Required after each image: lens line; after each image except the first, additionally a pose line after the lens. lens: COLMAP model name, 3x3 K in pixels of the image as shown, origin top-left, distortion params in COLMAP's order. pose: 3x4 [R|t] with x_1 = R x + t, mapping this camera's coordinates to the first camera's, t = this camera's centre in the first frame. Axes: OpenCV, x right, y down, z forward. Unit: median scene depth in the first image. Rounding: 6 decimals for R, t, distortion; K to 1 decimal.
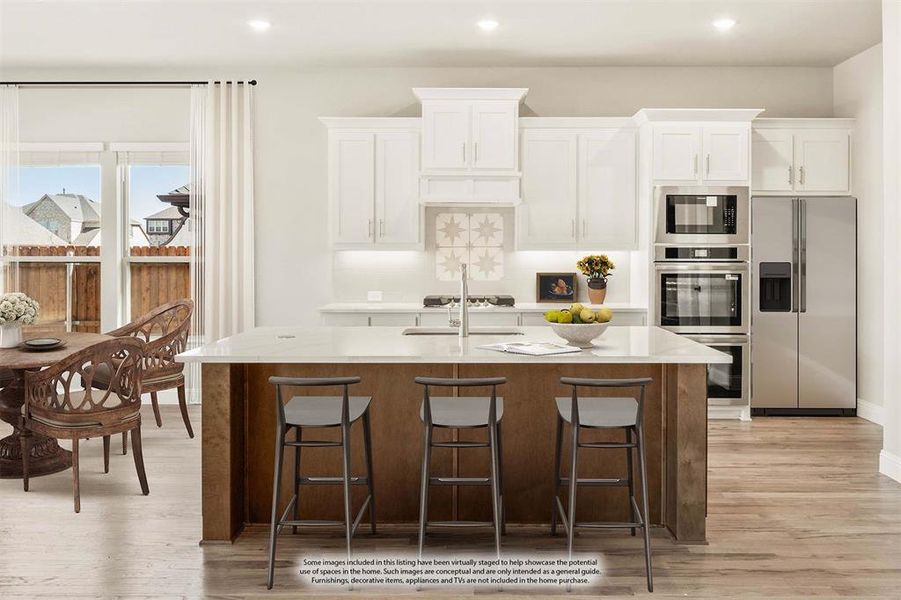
lens RADIAL K [[768.0, 0, 448.0], [0, 768.0, 254.1], [0, 0, 1]] dist [0.004579, 0.001187]
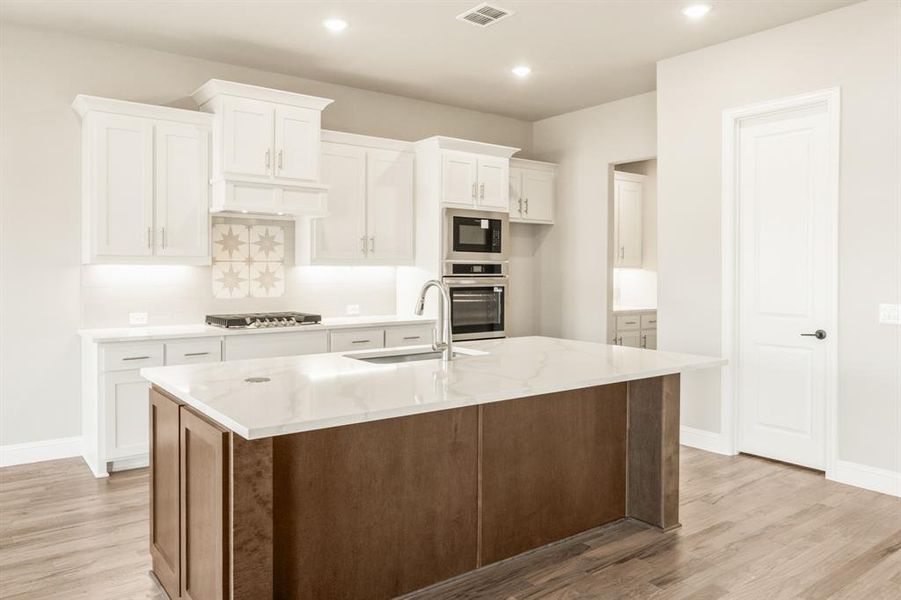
lens RADIAL K [[653.7, 0, 450.2], [0, 653.7, 277.6], [0, 0, 1]] dist [-0.000097, -0.000299]
pose [[0.794427, -0.004565, 0.607343, -0.288232], [-0.003429, 0.999922, 0.012001, 0.000069], [-0.607351, -0.011616, 0.794349, 0.246761]]
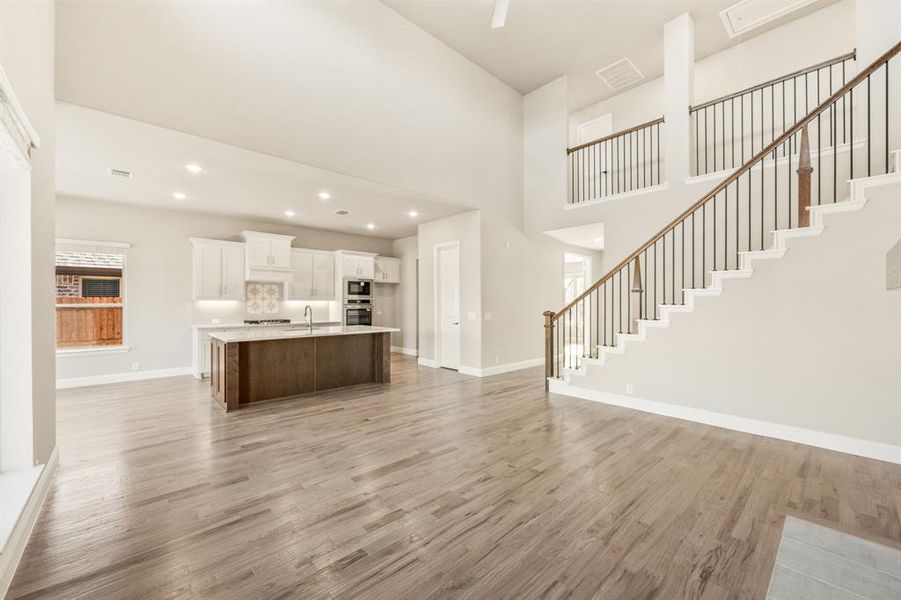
lens RADIAL K [[363.6, 0, 450.5], [0, 363.6, 300.0], [0, 0, 1]] dist [-0.000160, 0.000025]
pose [[0.739839, 0.002797, 0.672778, -0.331646], [0.001826, 0.999979, -0.006165, 0.001732], [-0.672782, 0.005789, 0.739818, -0.242787]]
